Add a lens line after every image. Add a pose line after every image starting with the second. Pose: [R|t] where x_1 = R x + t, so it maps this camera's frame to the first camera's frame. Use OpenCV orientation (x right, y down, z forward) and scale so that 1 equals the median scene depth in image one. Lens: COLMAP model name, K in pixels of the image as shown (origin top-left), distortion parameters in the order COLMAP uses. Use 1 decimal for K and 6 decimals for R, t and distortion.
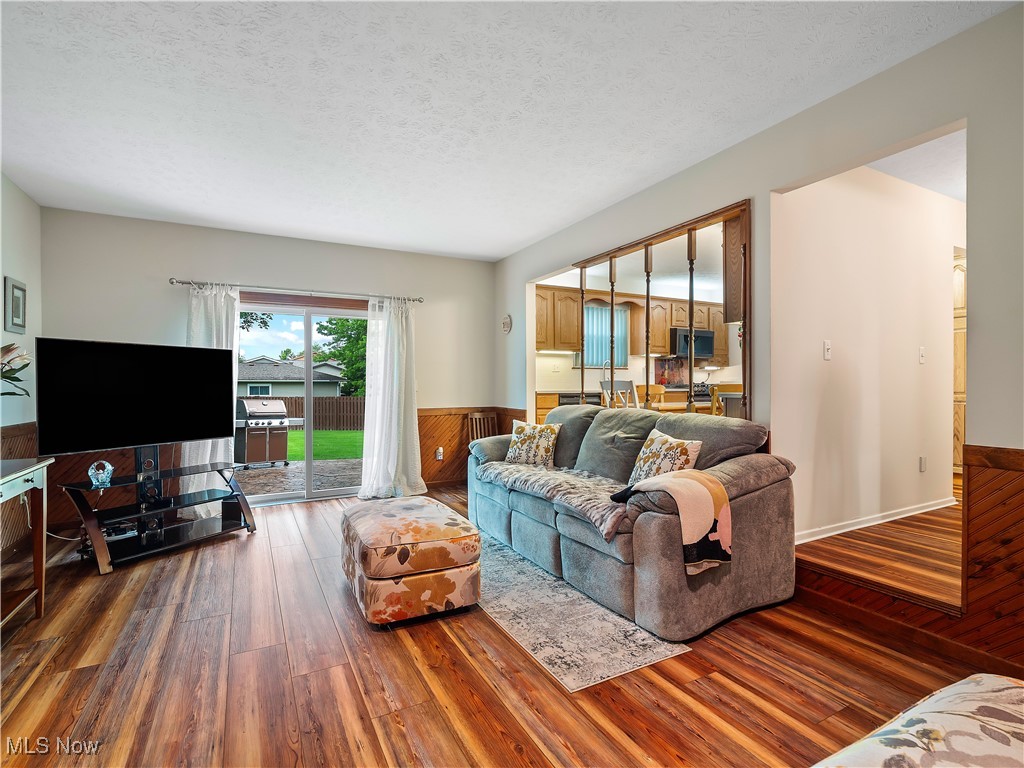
lens RADIAL K [[497.1, 0, 509.3], [0, 497.1, 387.7], [0, 0, 1]] dist [0.001739, -0.013725]
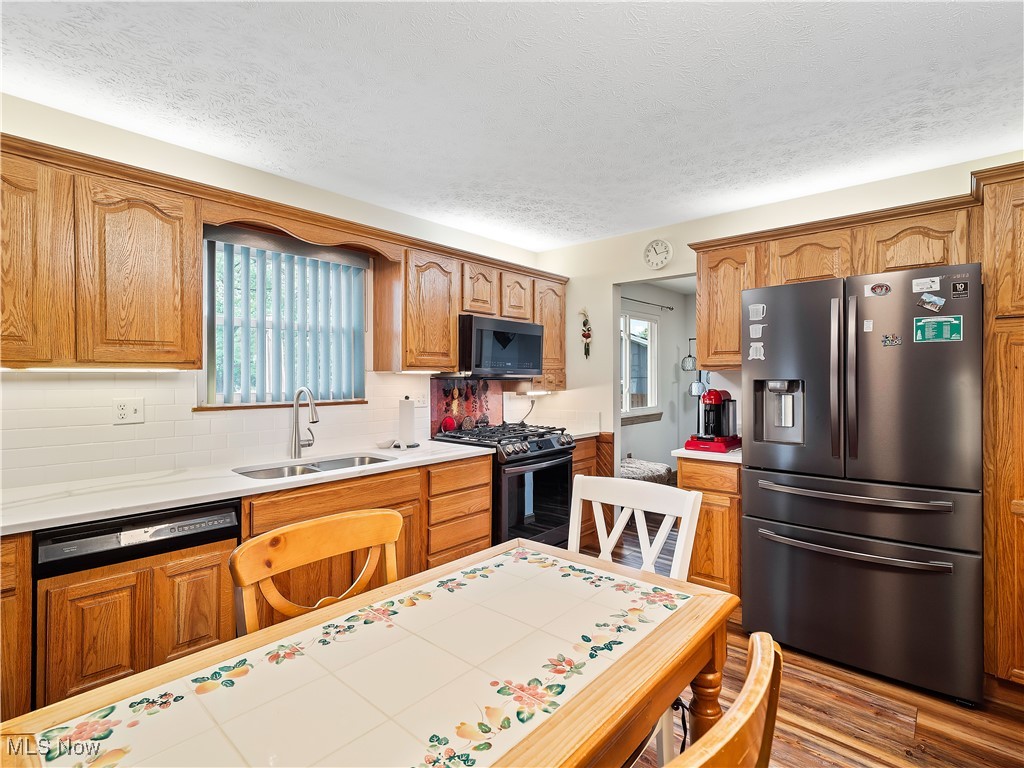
lens RADIAL K [[500.3, 0, 514.2], [0, 500.3, 377.5], [0, 0, 1]] dist [-0.000045, 0.000227]
pose [[0.934604, 0.005131, 0.355653, 0.207146], [-0.005446, 0.999985, -0.000114, -0.061665], [-0.355648, -0.001831, 0.934618, 0.547151]]
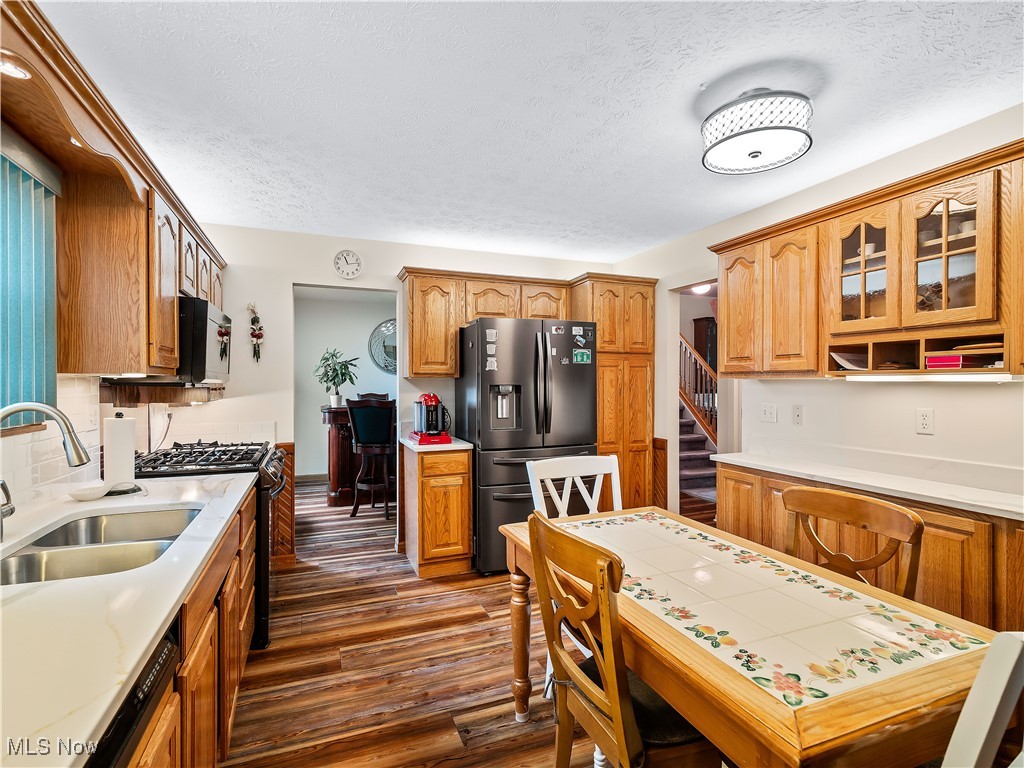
lens RADIAL K [[497.1, 0, 509.3], [0, 497.1, 387.7], [0, 0, 1]] dist [0.001739, -0.013725]
pose [[0.113556, -0.002620, 0.993528, 0.013639], [-0.002443, 0.999993, 0.002916, -0.059773], [-0.993529, -0.002758, 0.113549, 0.752126]]
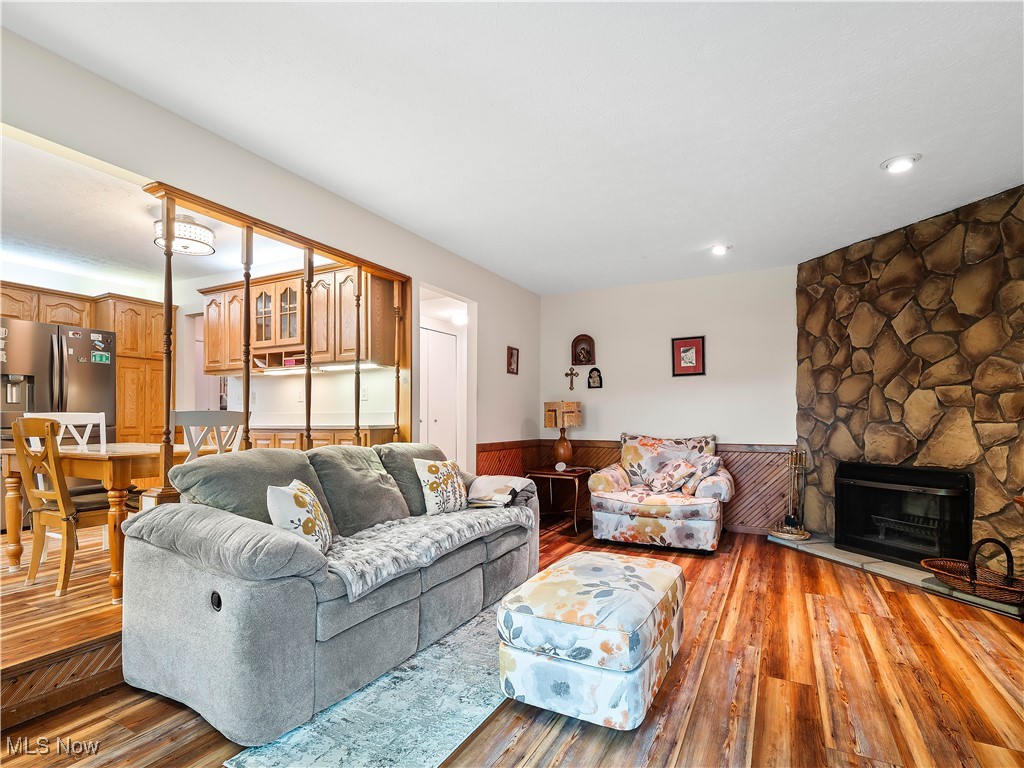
lens RADIAL K [[513.9, 0, 515.4], [0, 513.9, 412.9], [0, 0, 1]] dist [0.000771, -0.000020]
pose [[-0.569683, 0.021349, 0.821588, -0.346446], [0.004913, 0.999733, -0.022571, 0.002200], [-0.821850, -0.008823, -0.569635, 0.669611]]
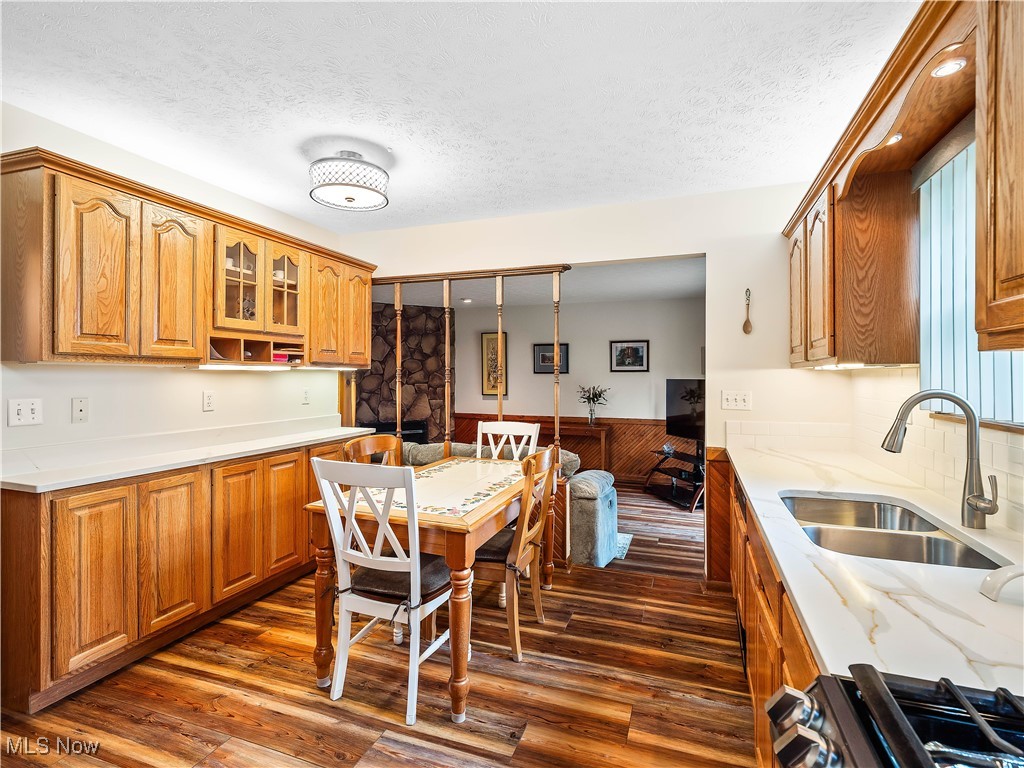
lens RADIAL K [[492.5, 0, 520.8], [0, 492.5, 375.6], [0, 0, 1]] dist [0.000270, -0.001500]
pose [[-0.728883, 0.003206, -0.684631, 0.460491], [0.000543, 0.999991, 0.004104, -0.060252], [0.684638, 0.002620, -0.728878, 1.000006]]
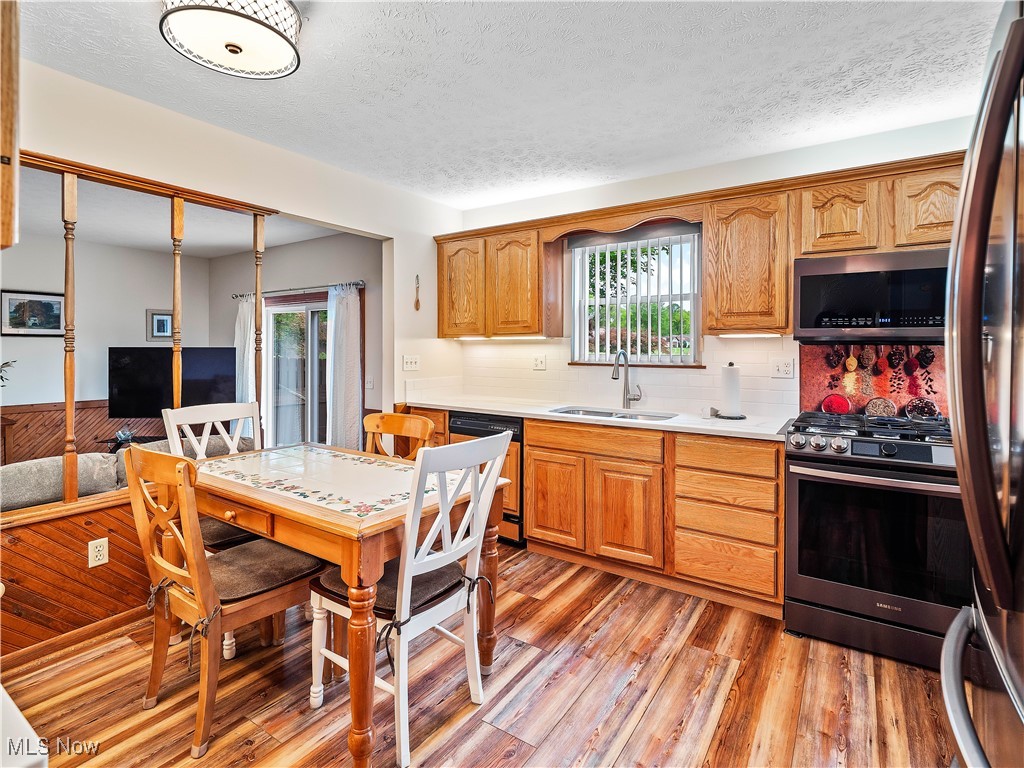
lens RADIAL K [[503.2, 0, 512.9], [0, 503.2, 348.2], [0, 0, 1]] dist [0.000111, -0.000394]
pose [[0.476674, 0.006689, -0.879055, 0.560096], [-0.008965, 0.999956, 0.002747, -0.055425], [0.879035, 0.006571, 0.476713, 0.650655]]
